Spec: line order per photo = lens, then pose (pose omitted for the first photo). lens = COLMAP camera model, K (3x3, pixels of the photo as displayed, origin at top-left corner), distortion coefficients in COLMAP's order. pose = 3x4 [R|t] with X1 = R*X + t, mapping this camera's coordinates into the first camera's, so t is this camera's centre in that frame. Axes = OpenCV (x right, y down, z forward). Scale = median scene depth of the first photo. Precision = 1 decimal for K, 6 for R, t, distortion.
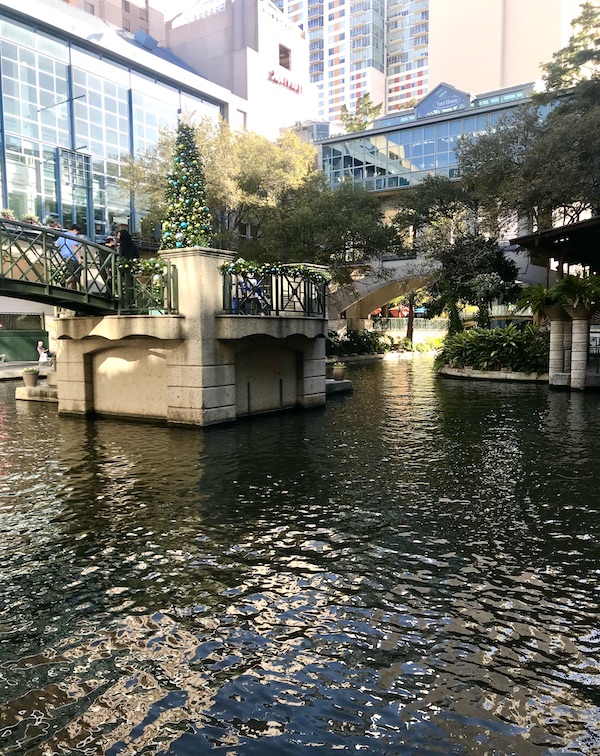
lens RADIAL K [[654.3, 0, 300.0], [0, 654.3, 378.0], [0, 0, 1]] dist [0.074378, -0.012402]
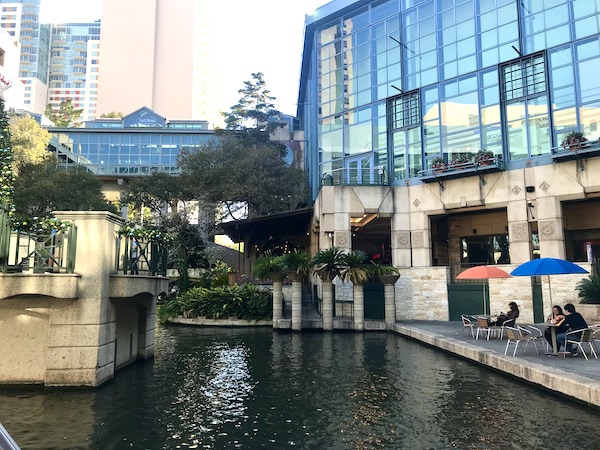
lens RADIAL K [[492.6, 0, 300.0], [0, 492.6, 225.0], [0, 0, 1]] dist [0.046886, -0.005530]
pose [[0.820365, 0.078002, 0.566496, -0.194780], [0.034913, 0.981973, -0.185768, -0.008899], [-0.570774, 0.172175, 0.802853, 0.096895]]
